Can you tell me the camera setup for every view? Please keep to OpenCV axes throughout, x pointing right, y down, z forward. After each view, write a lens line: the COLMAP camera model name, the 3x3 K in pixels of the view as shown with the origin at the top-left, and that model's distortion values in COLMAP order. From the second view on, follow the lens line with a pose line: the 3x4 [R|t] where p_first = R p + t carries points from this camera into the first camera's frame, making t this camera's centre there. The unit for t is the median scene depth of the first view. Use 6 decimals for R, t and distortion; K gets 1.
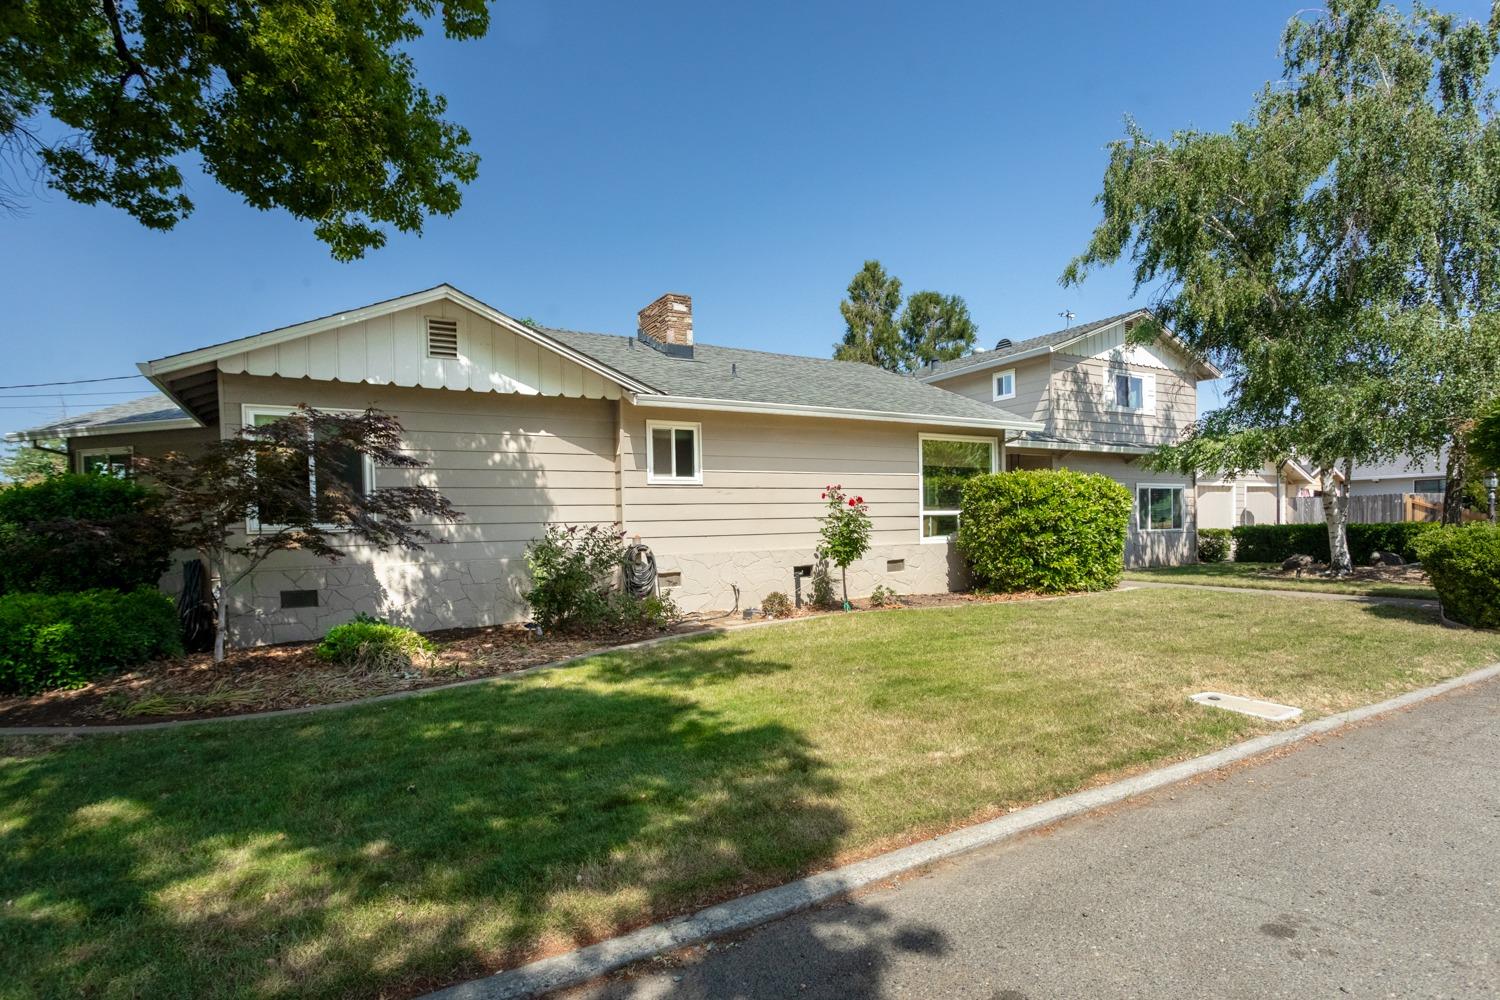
lens RADIAL K [[745.6, 0, 750.0], [0, 745.6, 500.0], [0, 0, 1]] dist [-0.003936, -0.000329]
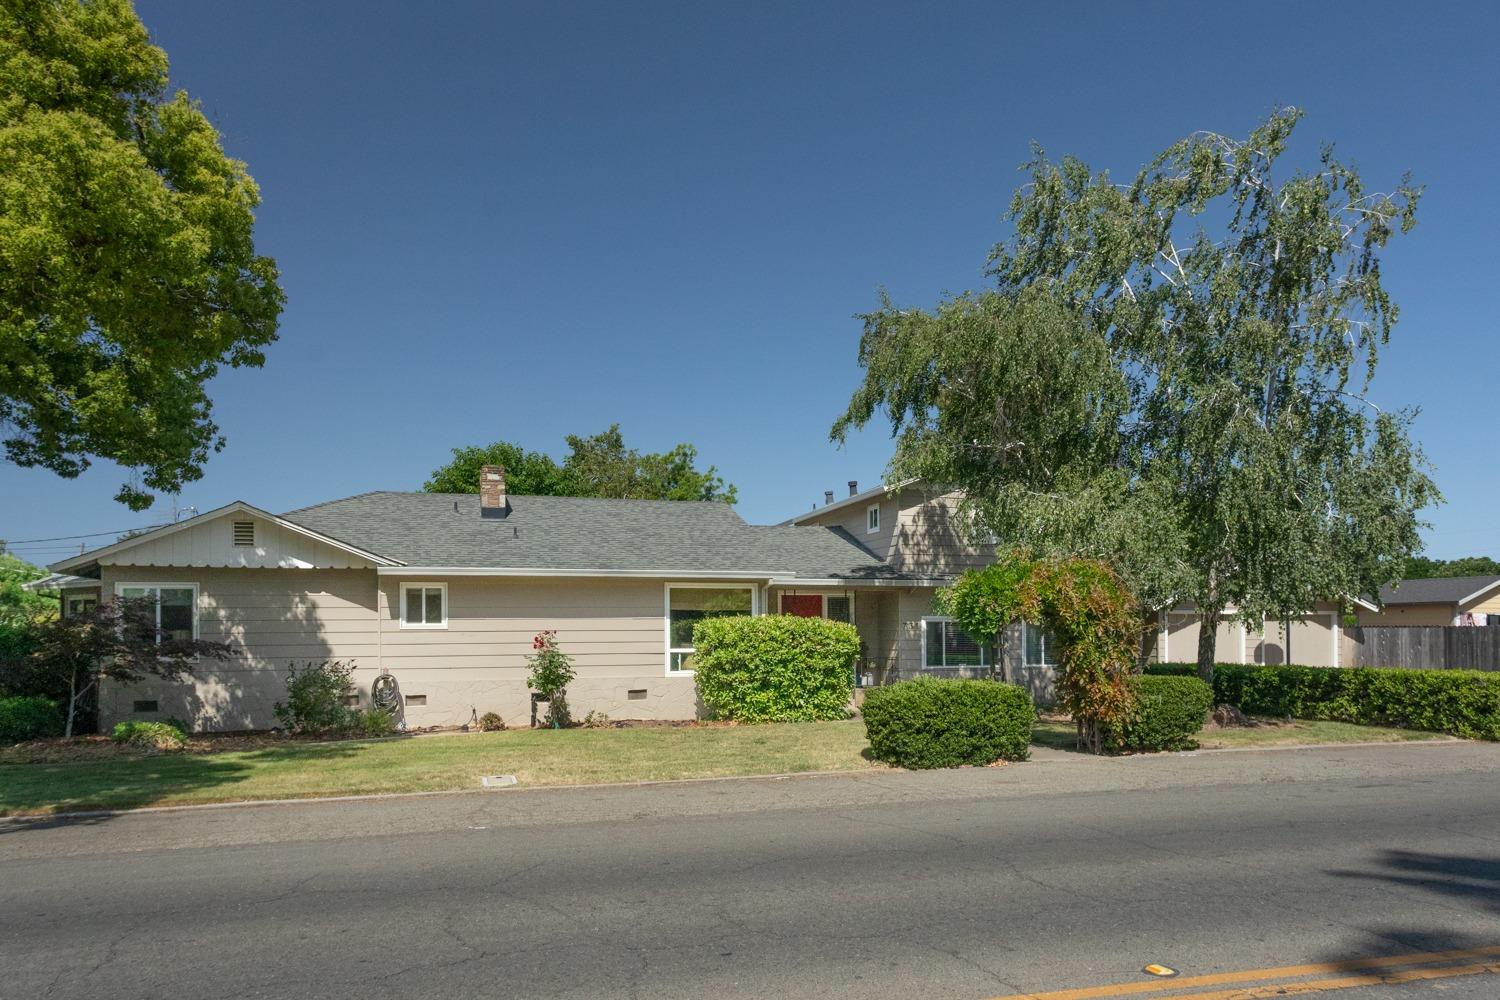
lens RADIAL K [[972.3, 0, 752.0], [0, 972.3, 570.2], [0, 0, 1]] dist [0.028339, 0.004748]
pose [[0.971886, 0.001096, -0.235449, 0.804716], [-0.007693, 0.999603, -0.027100, -0.076725], [0.235326, 0.028150, 0.971509, -0.515468]]
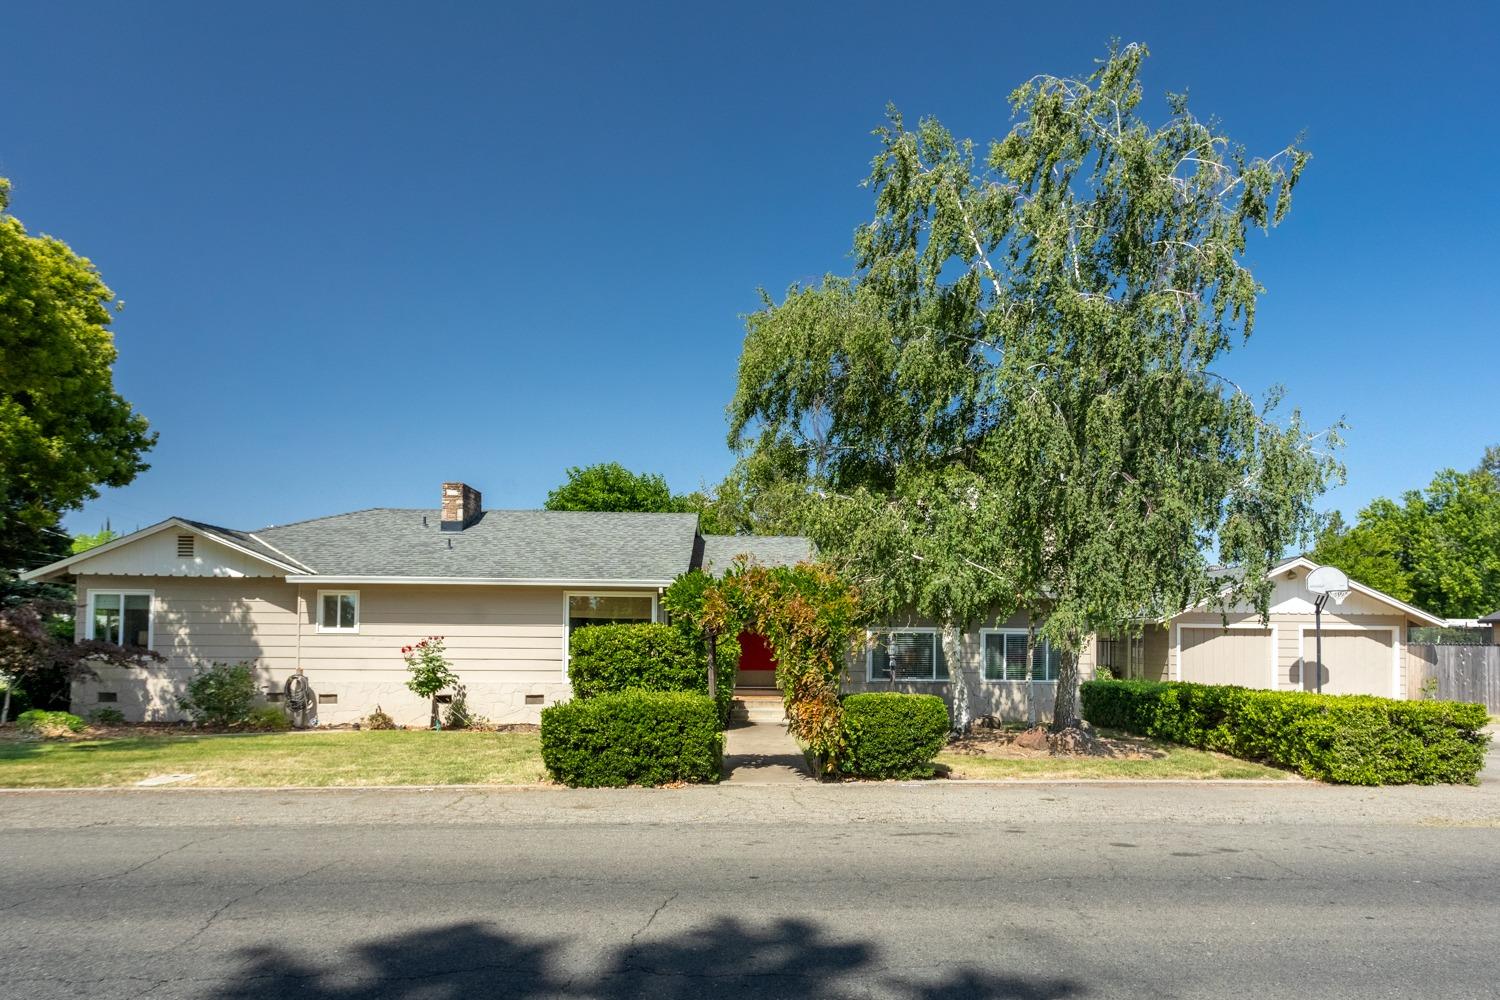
lens RADIAL K [[919.9, 0, 753.1], [0, 919.9, 537.5], [0, 0, 1]] dist [0.005628, 0.005163]
pose [[0.896539, -0.019666, -0.442527, 1.294187], [-0.013766, 0.997294, -0.072210, -0.080800], [0.442750, 0.070831, 0.893843, -0.235392]]
